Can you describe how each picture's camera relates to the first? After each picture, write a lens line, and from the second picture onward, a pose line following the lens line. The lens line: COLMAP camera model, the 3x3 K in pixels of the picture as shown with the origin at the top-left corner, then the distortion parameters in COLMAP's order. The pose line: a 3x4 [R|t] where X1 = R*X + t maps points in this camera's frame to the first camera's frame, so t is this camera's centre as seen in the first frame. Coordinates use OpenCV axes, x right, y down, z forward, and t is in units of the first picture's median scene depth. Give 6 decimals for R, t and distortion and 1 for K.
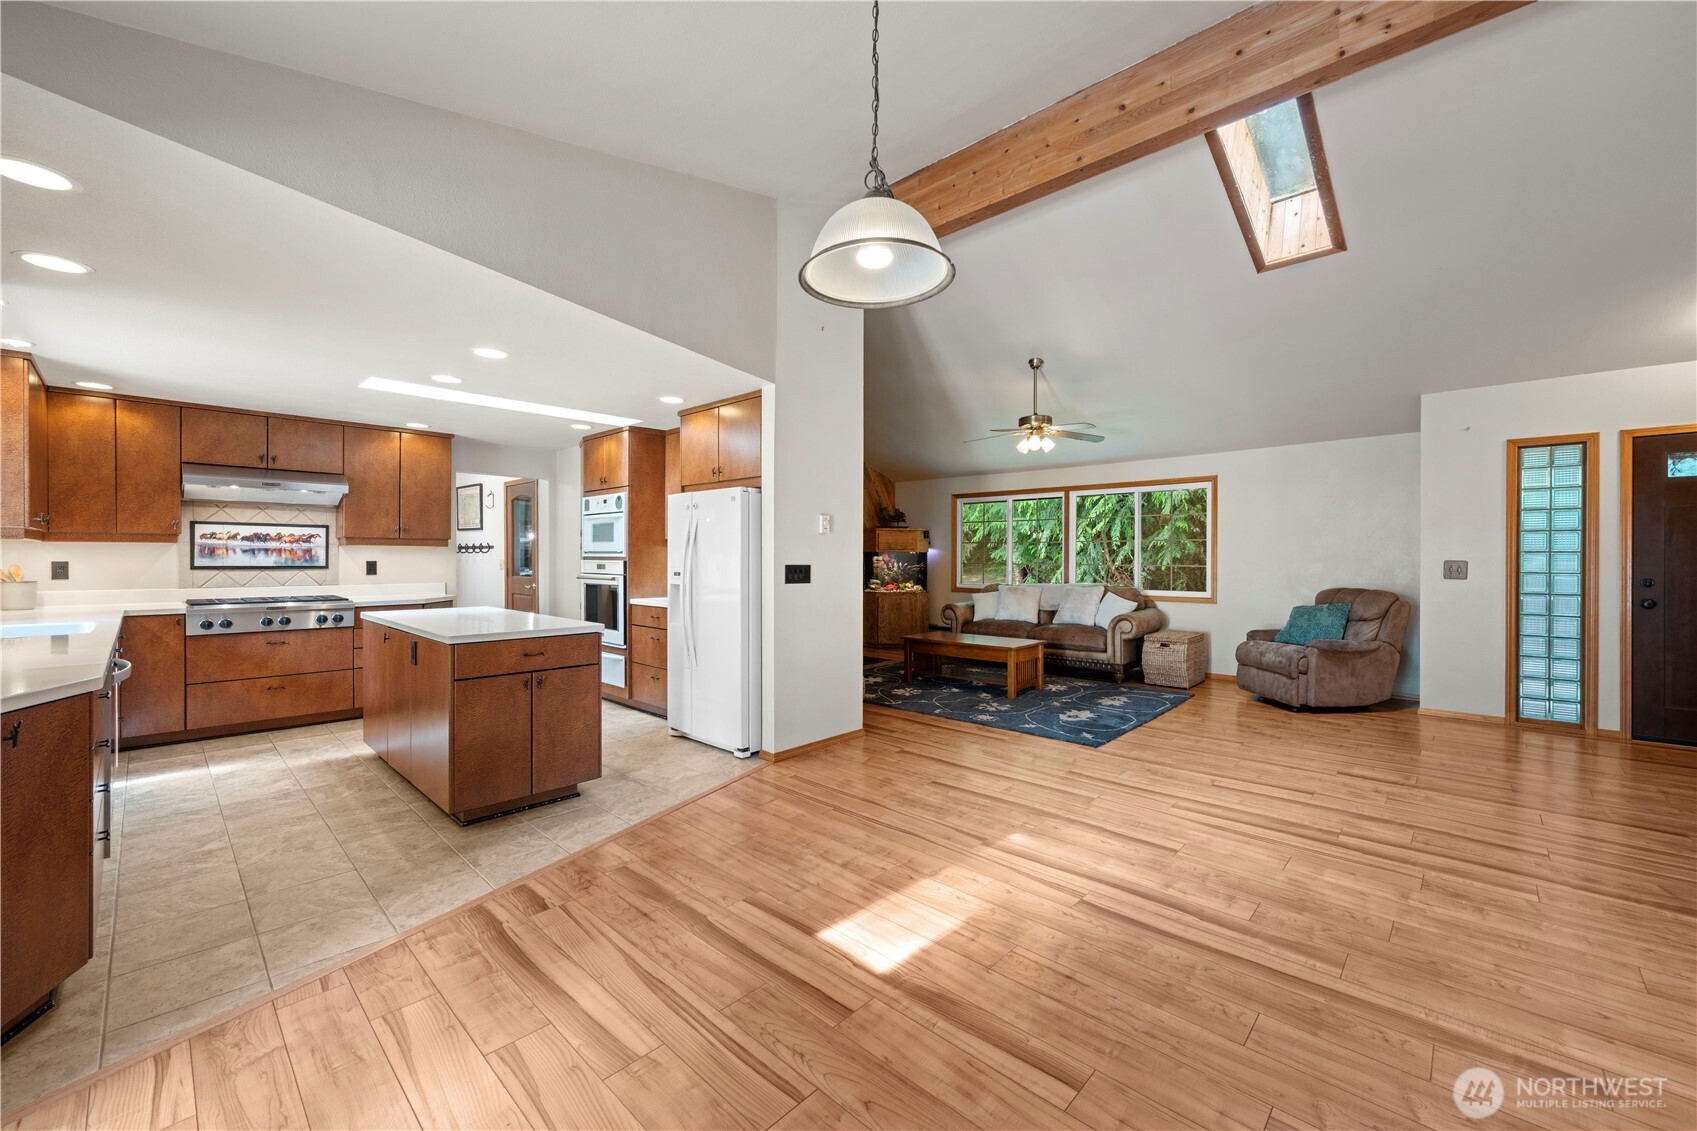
lens RADIAL K [[669.5, 0, 845.2], [0, 669.5, 560.7], [0, 0, 1]] dist [-0.003622, 0.000822]
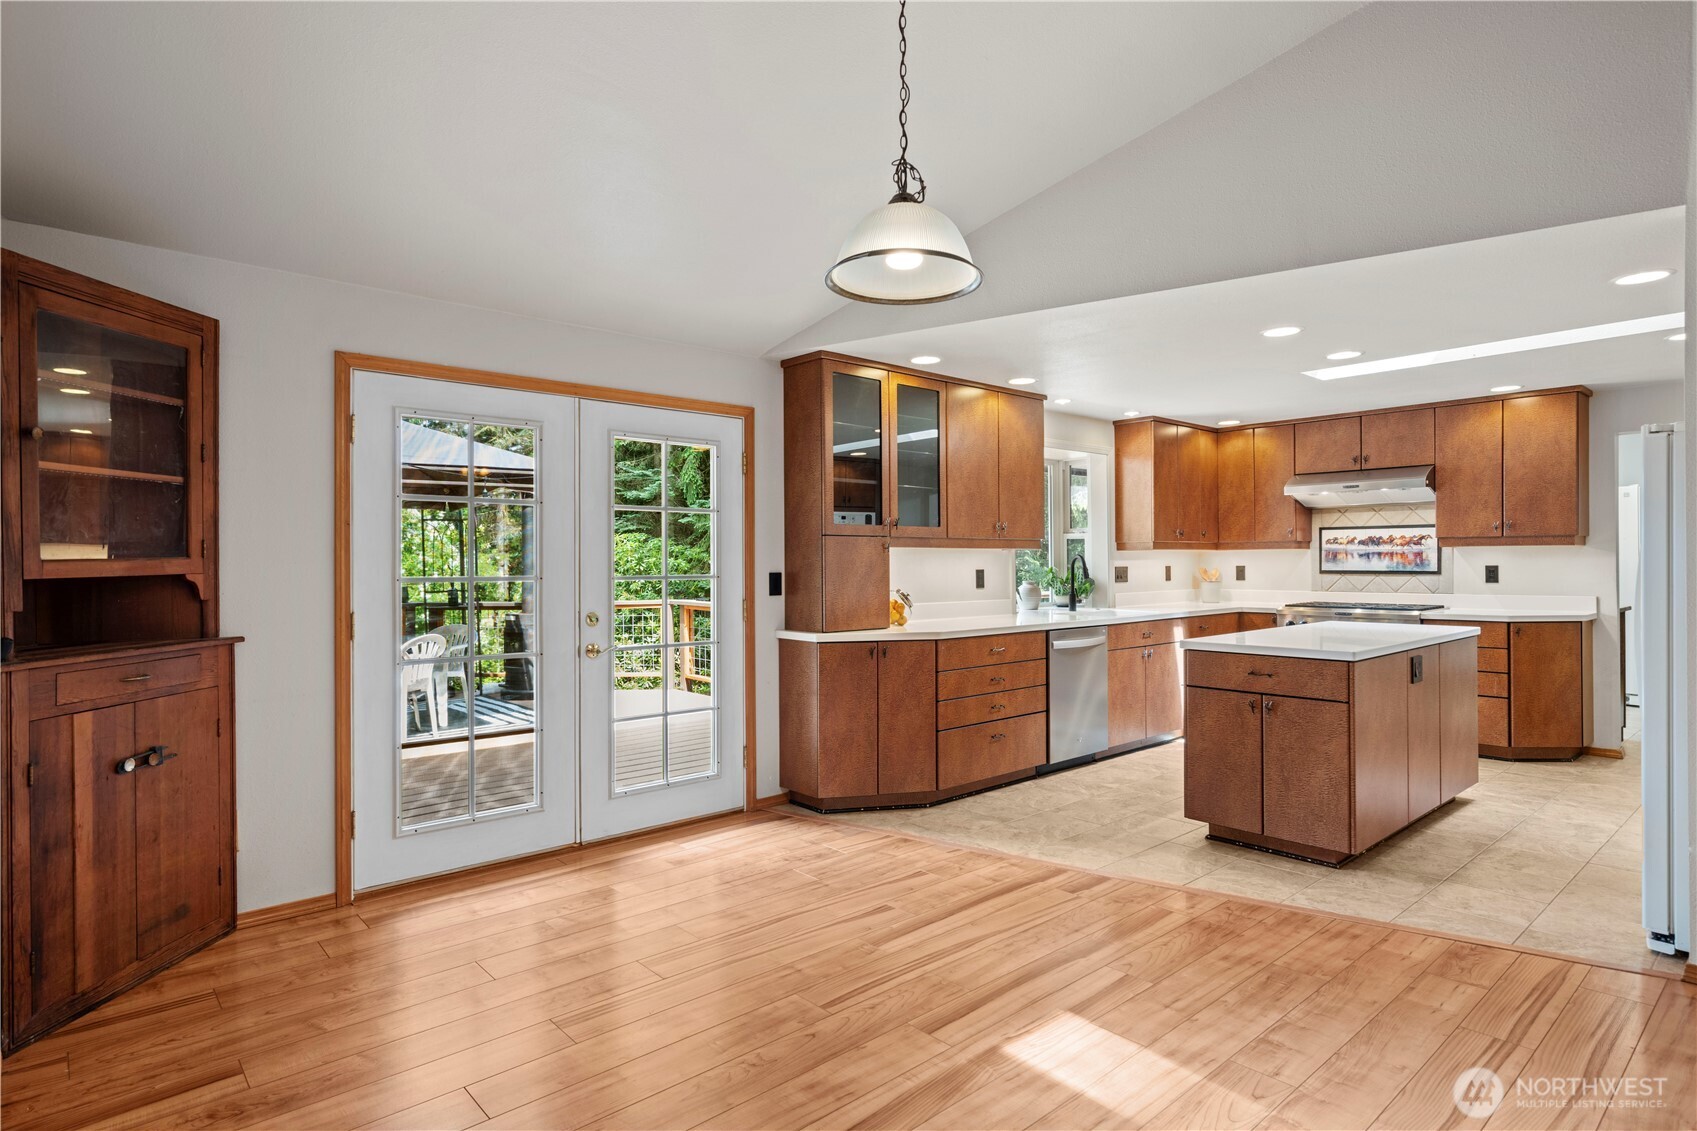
lens RADIAL K [[906.9, 0, 852.1], [0, 906.9, 563.4], [0, 0, 1]] dist [-0.002759, -0.000369]
pose [[-0.079334, -0.000118, -0.996848, 0.576252], [0.000402, 1.000000, -0.000150, -0.003098], [0.996848, -0.000413, -0.079334, 0.430088]]
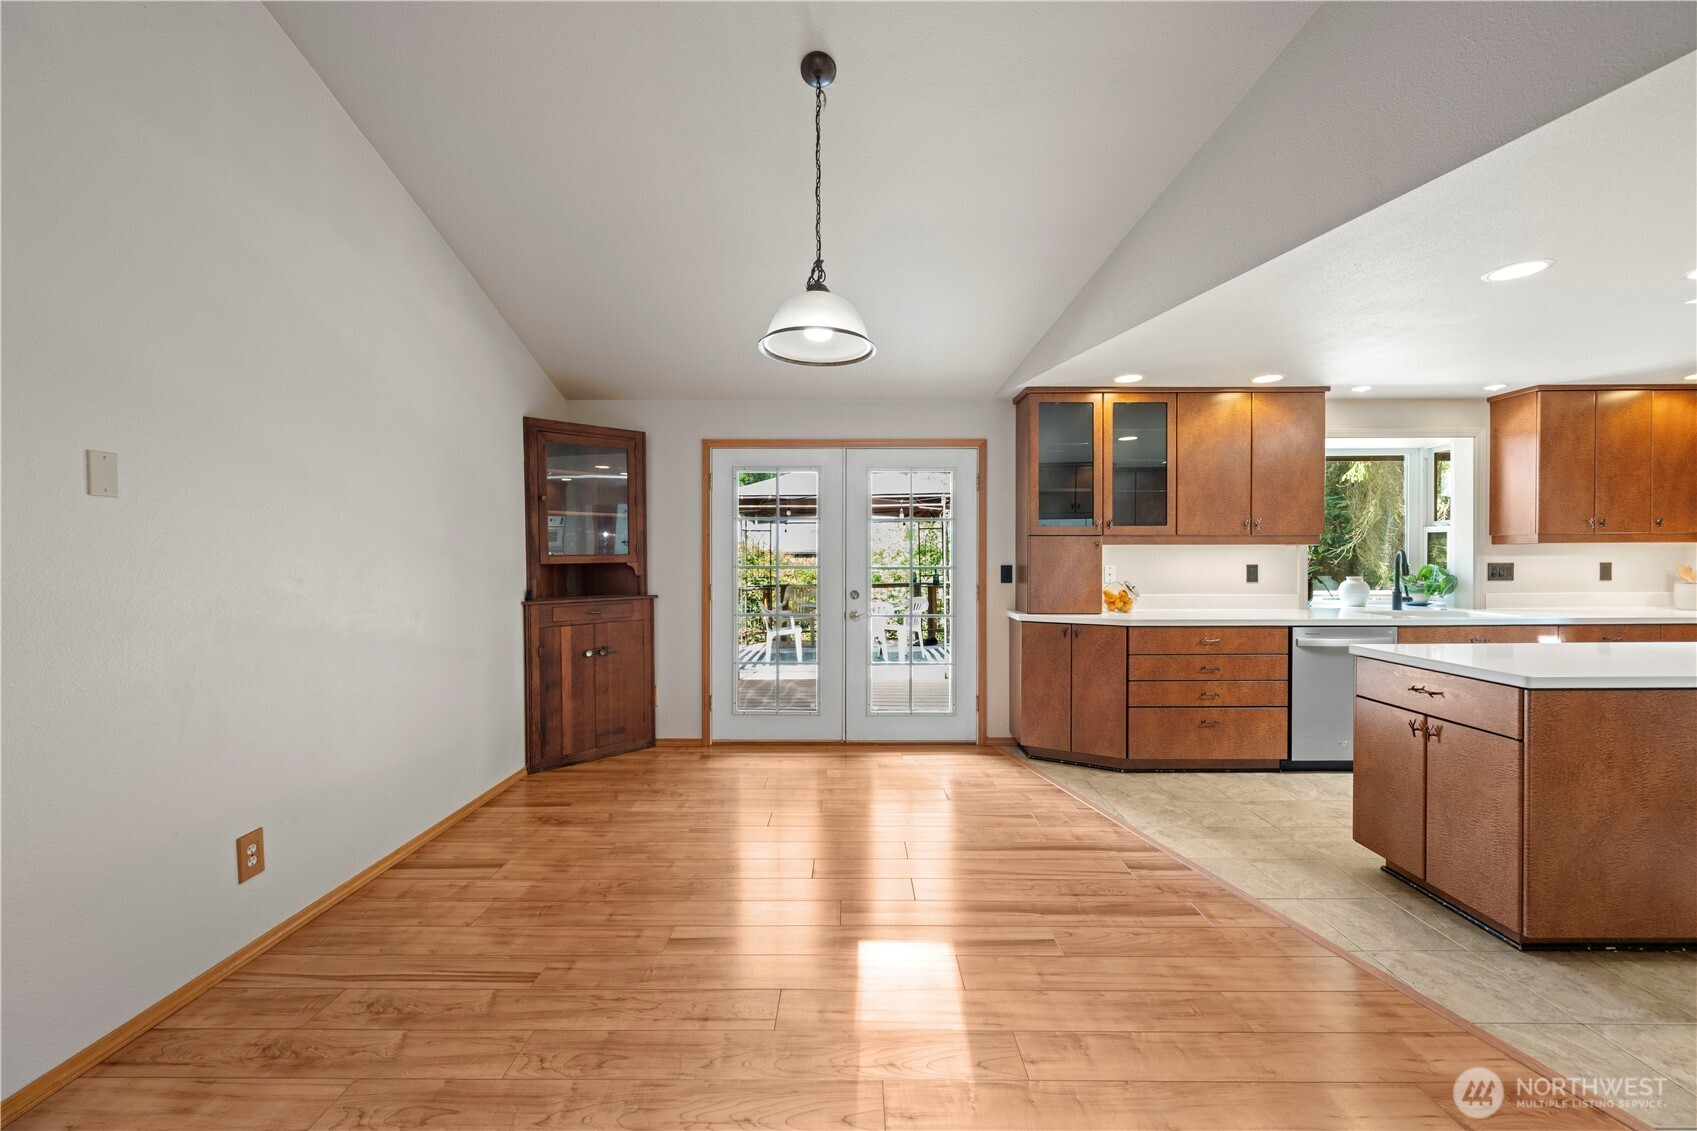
lens RADIAL K [[669.5, 0, 850.9], [0, 669.5, 567.0], [0, 0, 1]] dist [-0.003622, 0.000822]
pose [[-0.727492, 0.009983, -0.686044, 0.380997], [-0.002269, 0.999854, 0.016956, -0.006471], [0.686112, 0.013892, -0.727363, 0.841458]]
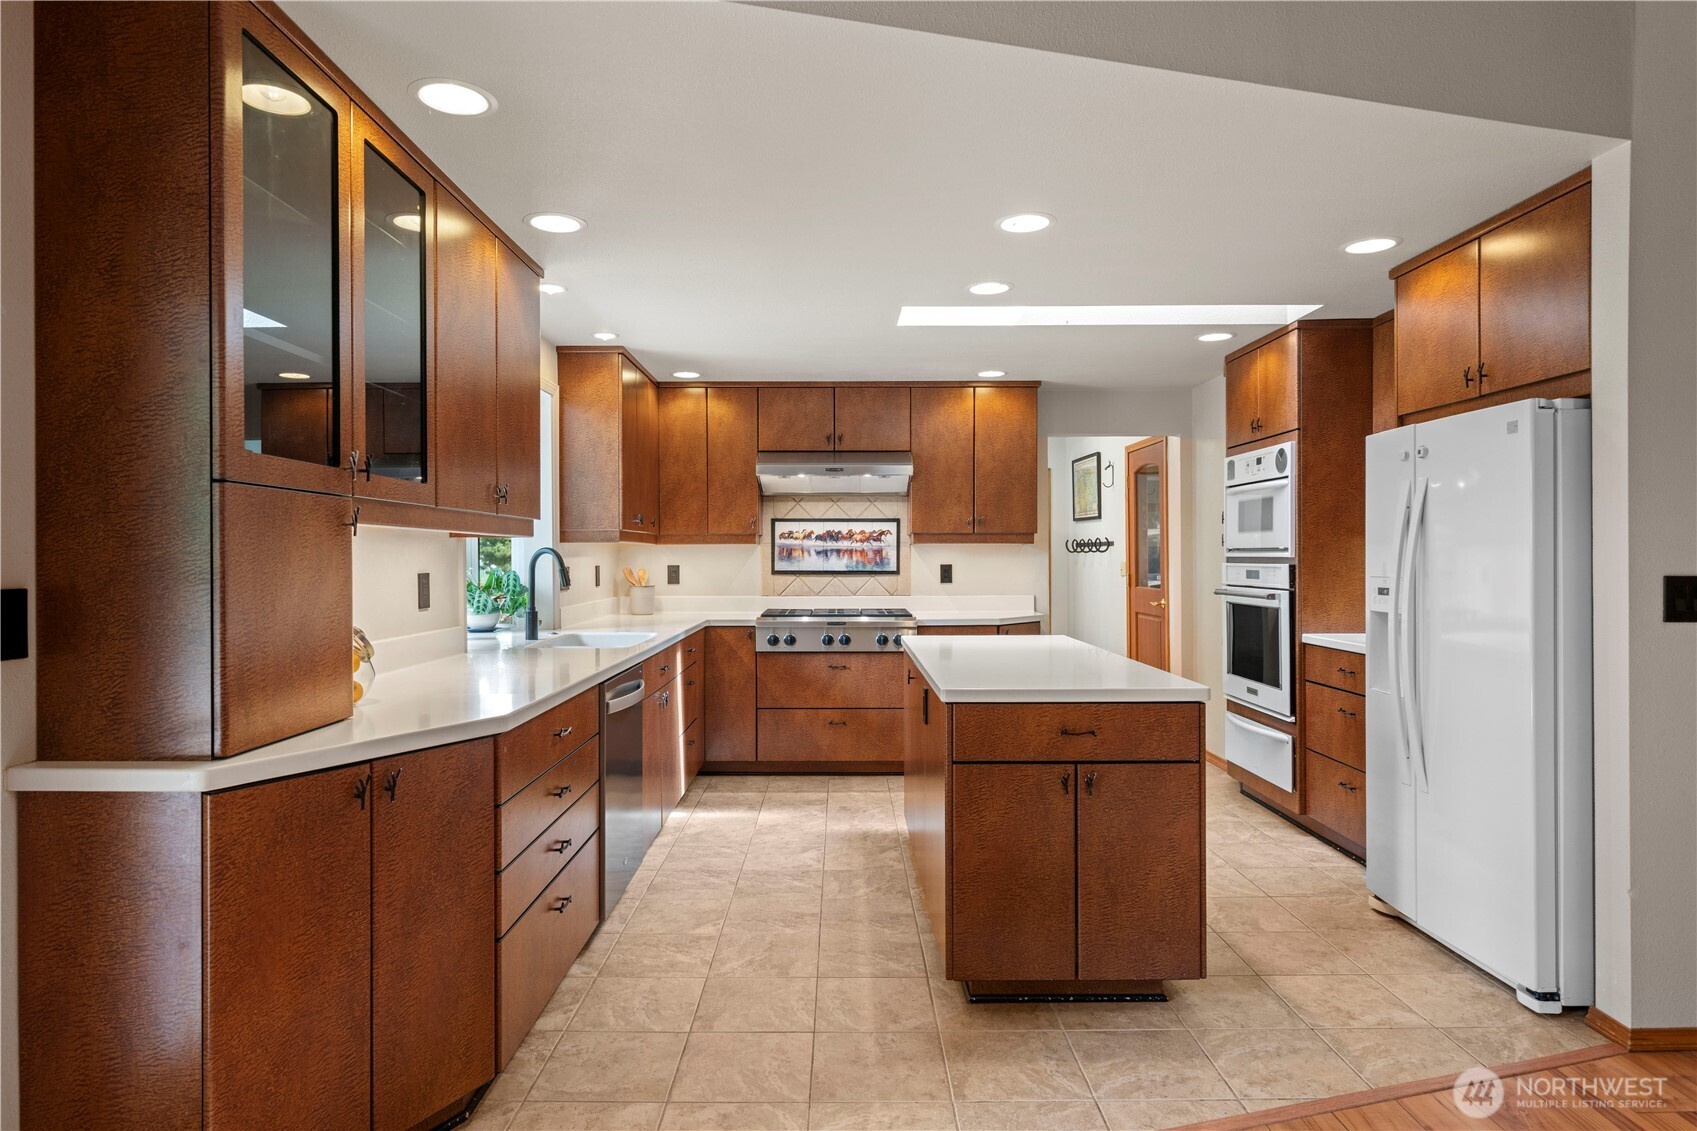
lens RADIAL K [[966.0, 0, 846.0], [0, 966.0, 559.5], [0, 0, 1]] dist [-0.003272, 0.001940]
pose [[0.694957, -0.003106, -0.719044, -0.012767], [0.001020, 0.999994, -0.003334, -0.002034], [0.719050, 0.001584, 0.694956, 0.224884]]
